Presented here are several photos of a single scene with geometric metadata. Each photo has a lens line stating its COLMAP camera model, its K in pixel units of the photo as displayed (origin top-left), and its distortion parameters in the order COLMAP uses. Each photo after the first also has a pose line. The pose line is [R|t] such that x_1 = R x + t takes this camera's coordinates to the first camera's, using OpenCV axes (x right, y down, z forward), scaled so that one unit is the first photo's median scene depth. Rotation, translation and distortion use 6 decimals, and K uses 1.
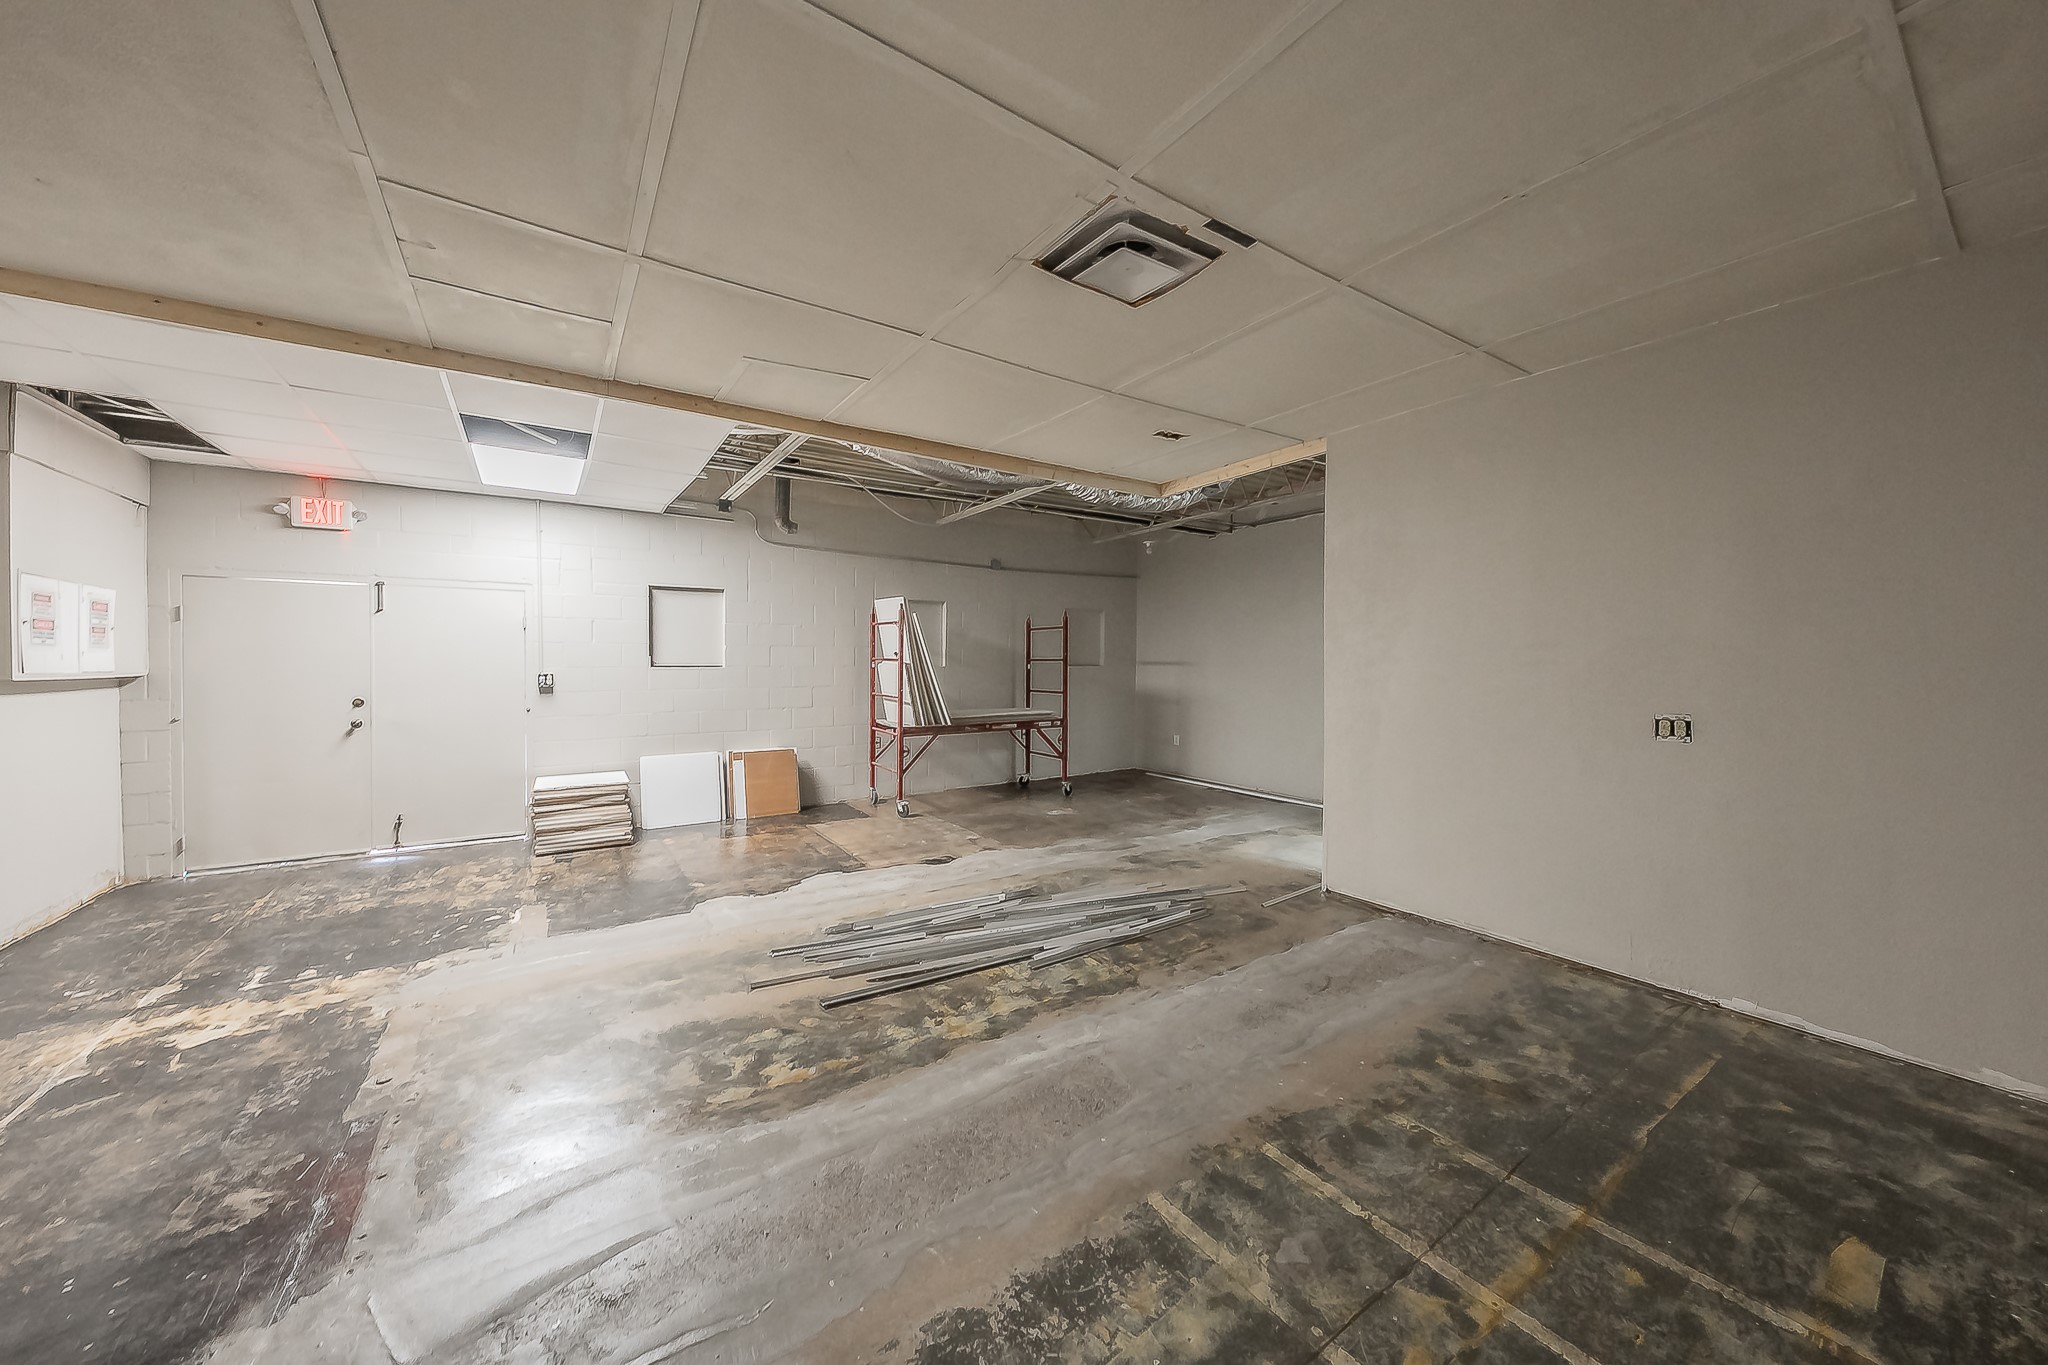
lens RADIAL K [[702.6, 0, 1016.0], [0, 702.6, 672.6], [0, 0, 1]] dist [0.001095, -0.000071]
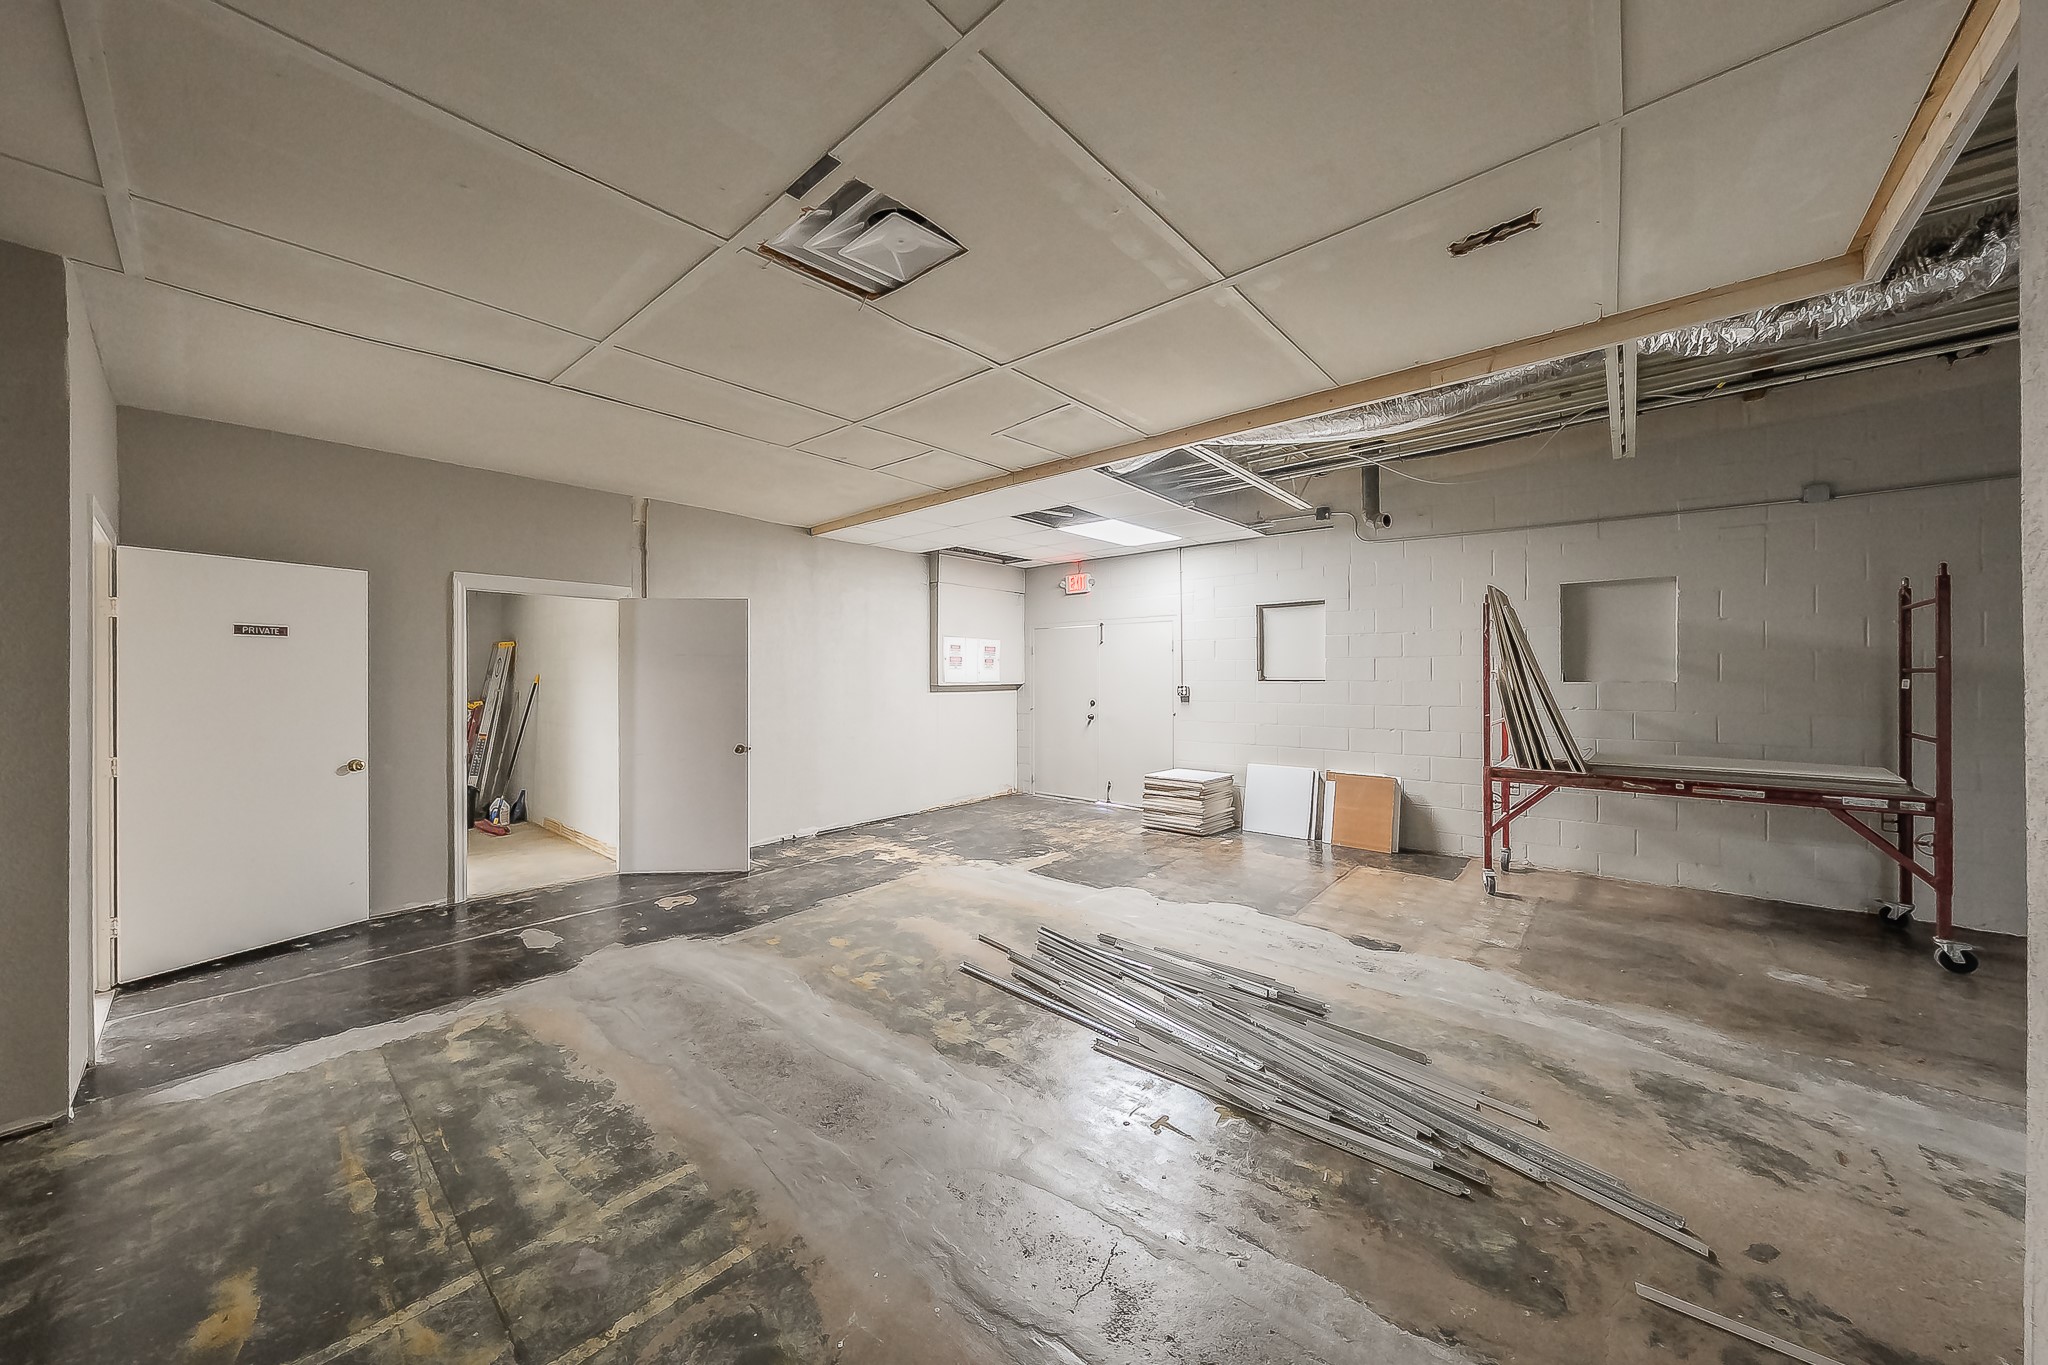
lens RADIAL K [[702.6, 0, 1016.0], [0, 702.6, 672.6], [0, 0, 1]] dist [0.001095, -0.000071]
pose [[0.263403, -0.005908, -0.964668, 0.667447], [-0.010888, 0.999899, -0.009097, -0.010895], [0.964625, 0.012899, 0.263312, 0.569942]]
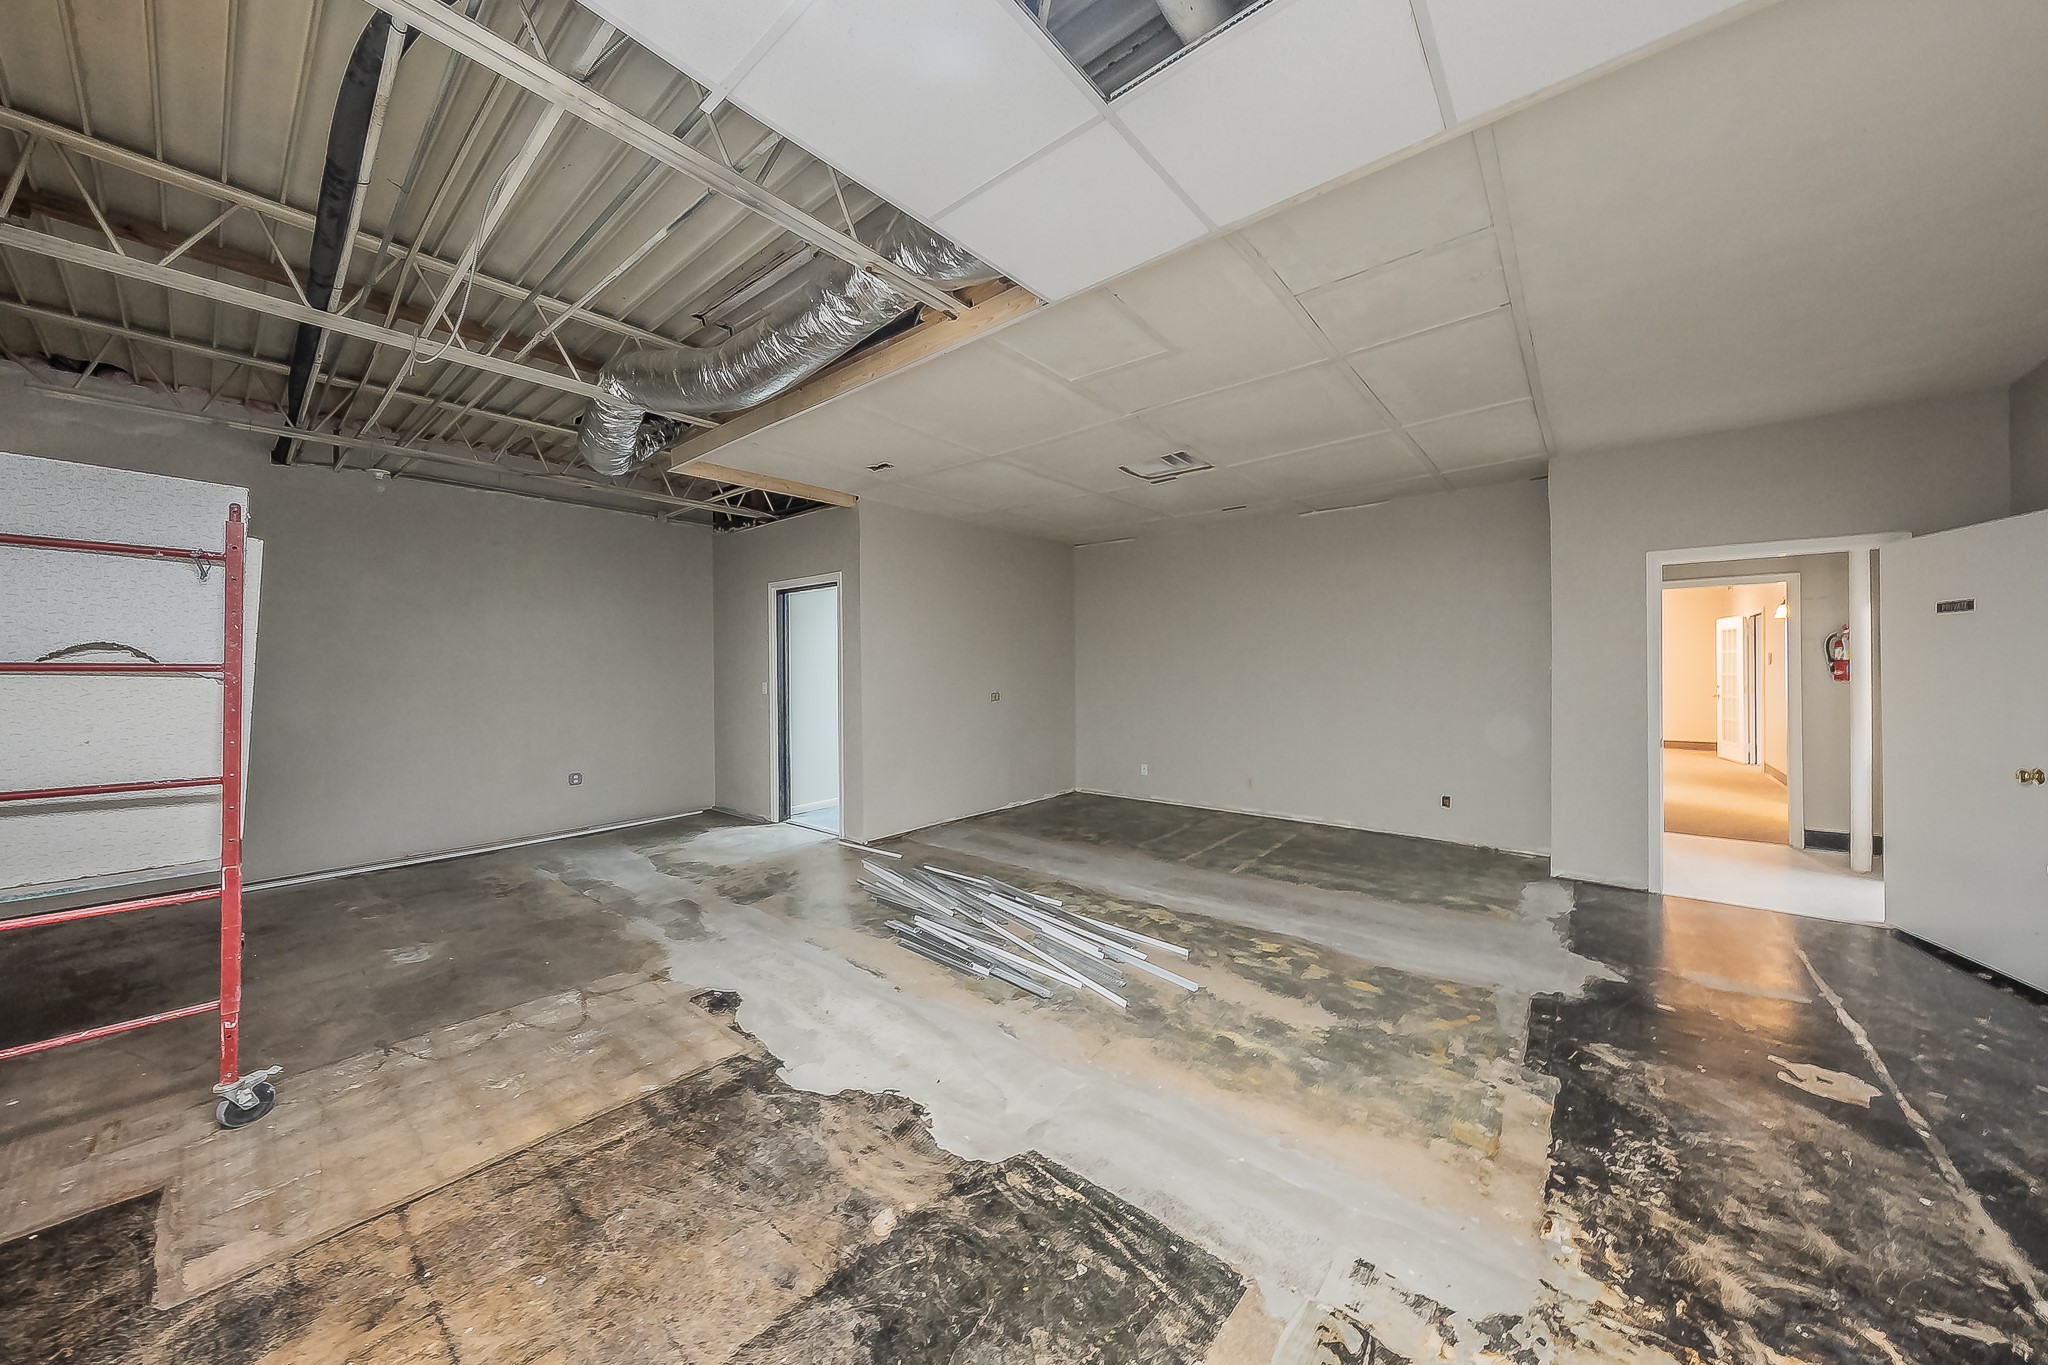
lens RADIAL K [[702.6, 0, 1016.0], [0, 702.6, 672.6], [0, 0, 1]] dist [0.001095, -0.000071]
pose [[-0.284588, -0.003297, 0.958644, -1.003922], [0.023084, 0.999681, 0.010291, -0.023252], [-0.958372, 0.025058, -0.284421, 1.200747]]
